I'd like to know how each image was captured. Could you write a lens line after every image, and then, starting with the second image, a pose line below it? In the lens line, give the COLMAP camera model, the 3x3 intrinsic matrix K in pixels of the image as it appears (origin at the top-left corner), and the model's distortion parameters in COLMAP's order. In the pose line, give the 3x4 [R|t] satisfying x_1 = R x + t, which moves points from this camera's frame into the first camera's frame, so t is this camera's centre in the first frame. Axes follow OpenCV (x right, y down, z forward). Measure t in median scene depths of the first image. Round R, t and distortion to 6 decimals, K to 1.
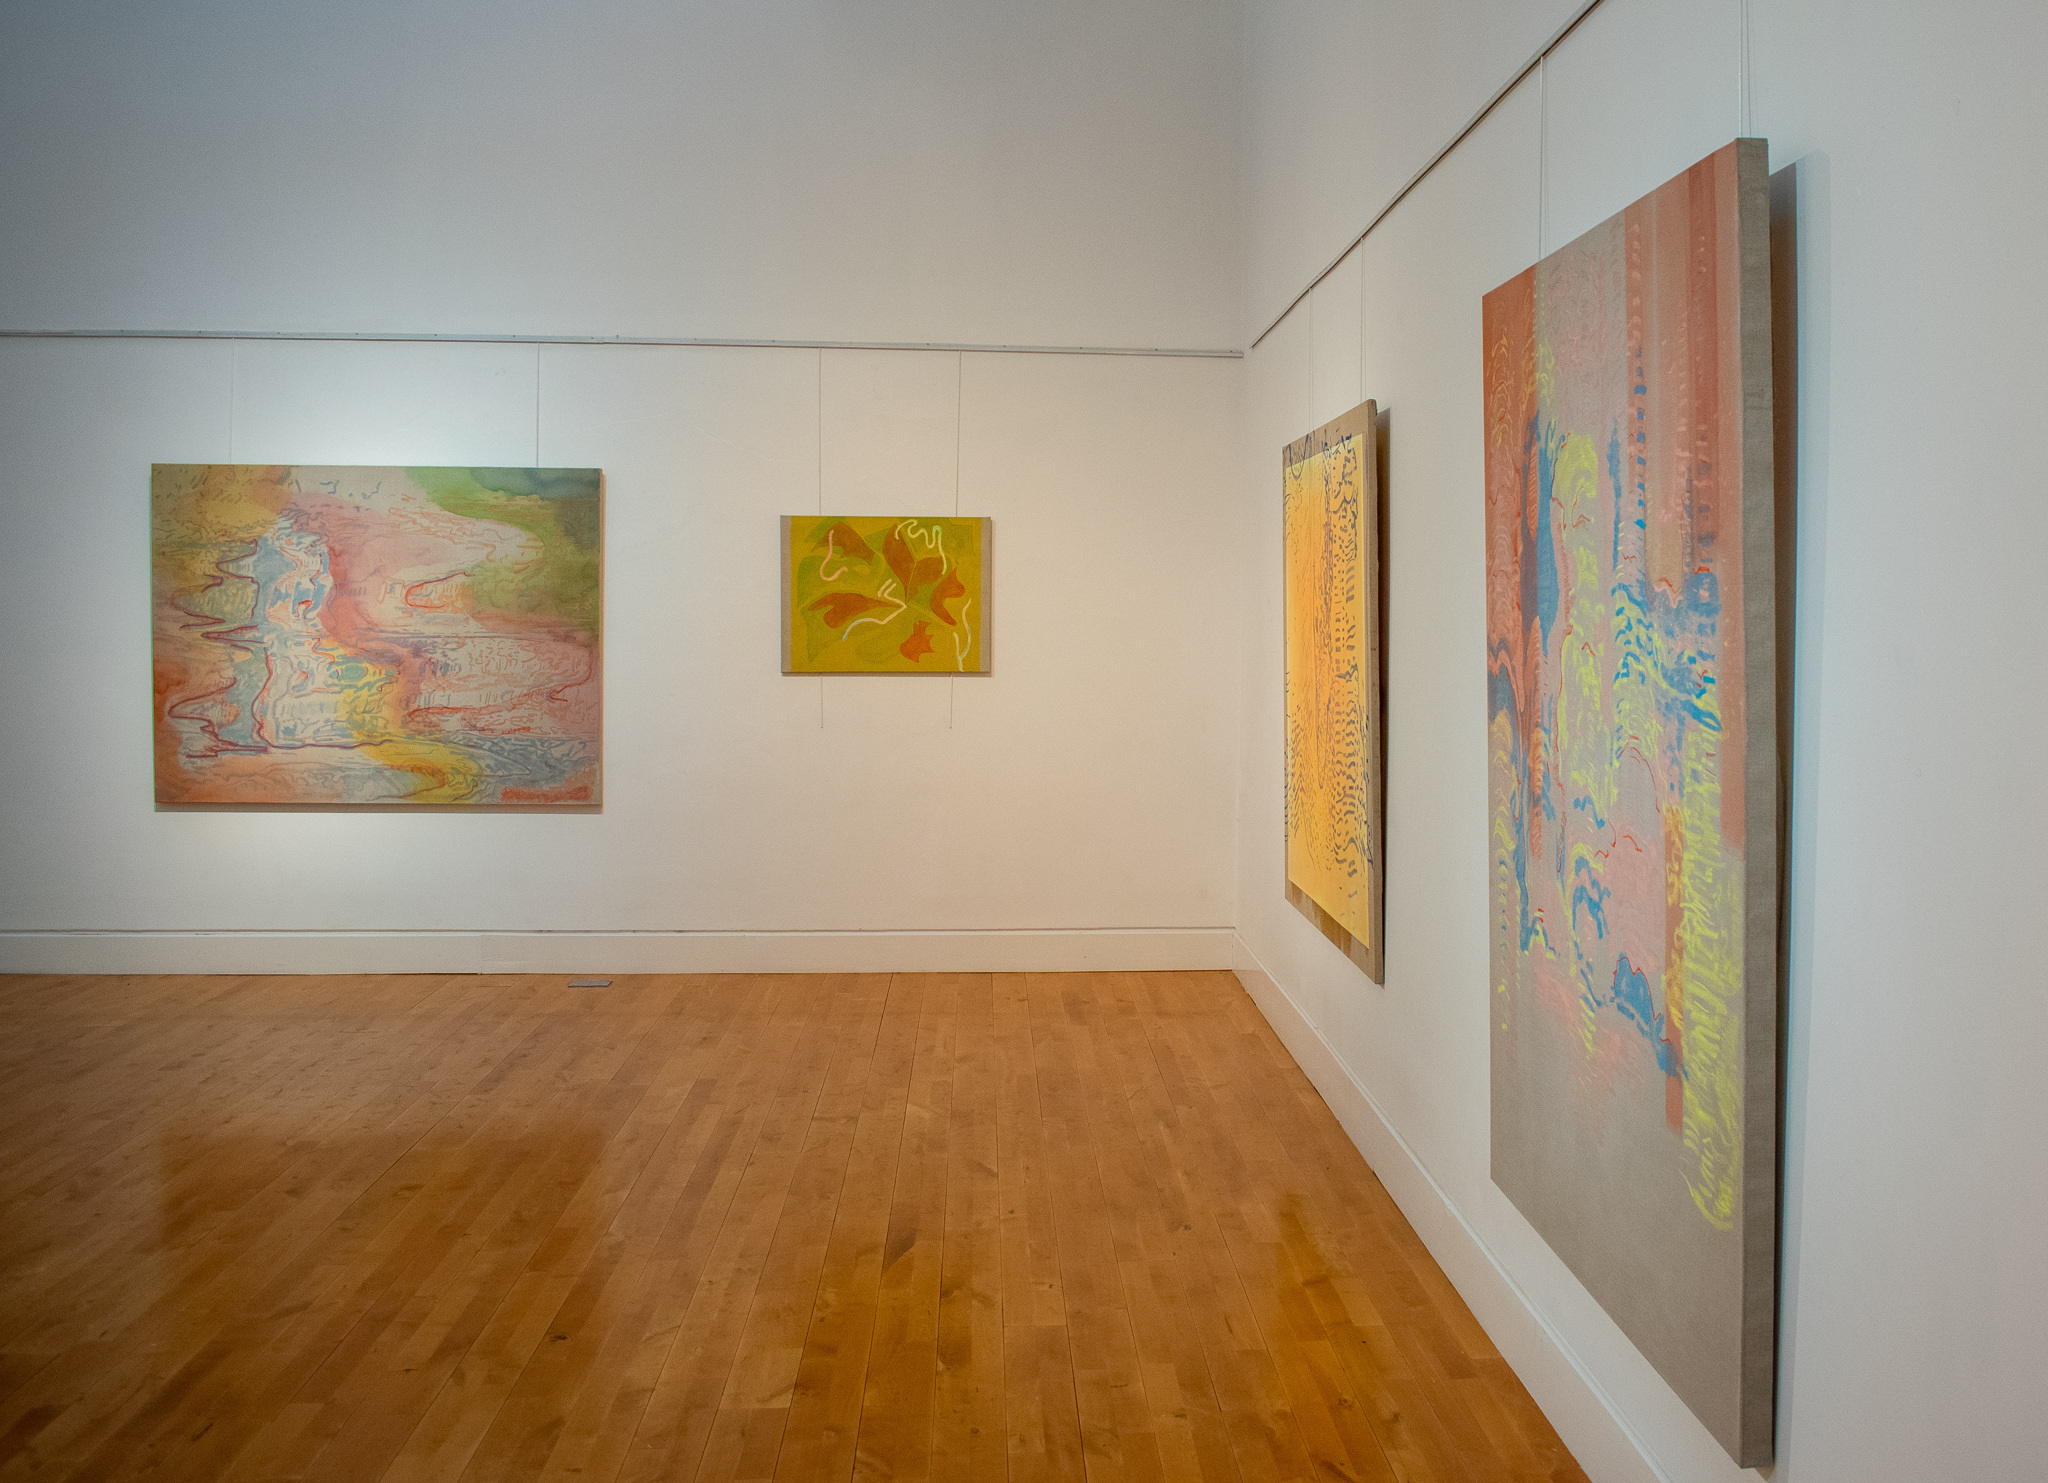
lens RADIAL K [[1953.8, 0, 1051.6], [0, 1953.8, 631.6], [0, 0, 1]] dist [-0.062342, 0.000000]
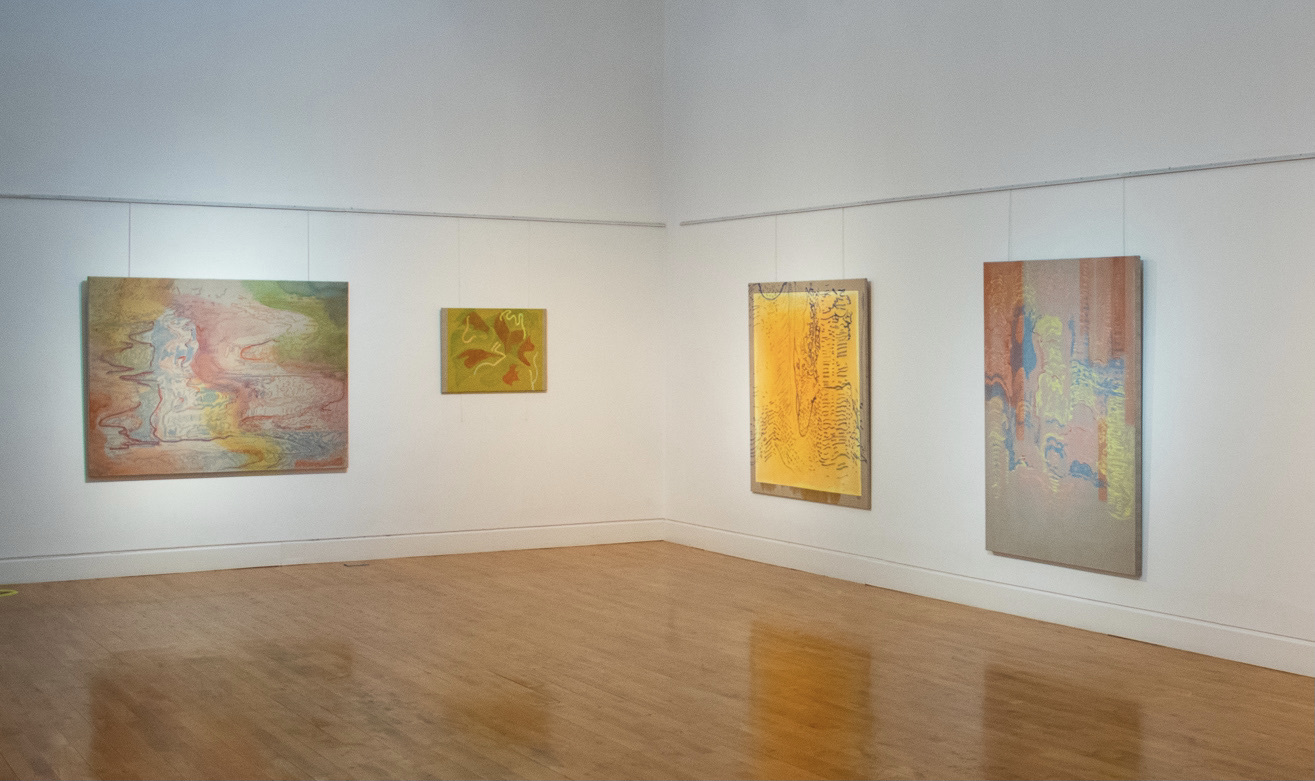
lens RADIAL K [[1793.8, 0, 657.4], [0, 1793.8, 388.4], [0, 0, 1]] dist [-0.011330, 0.000000]
pose [[0.907467, -0.018138, 0.419731, -0.672962], [0.009532, 0.999699, 0.022592, -0.019723], [-0.420014, -0.016501, 0.907367, -0.635816]]
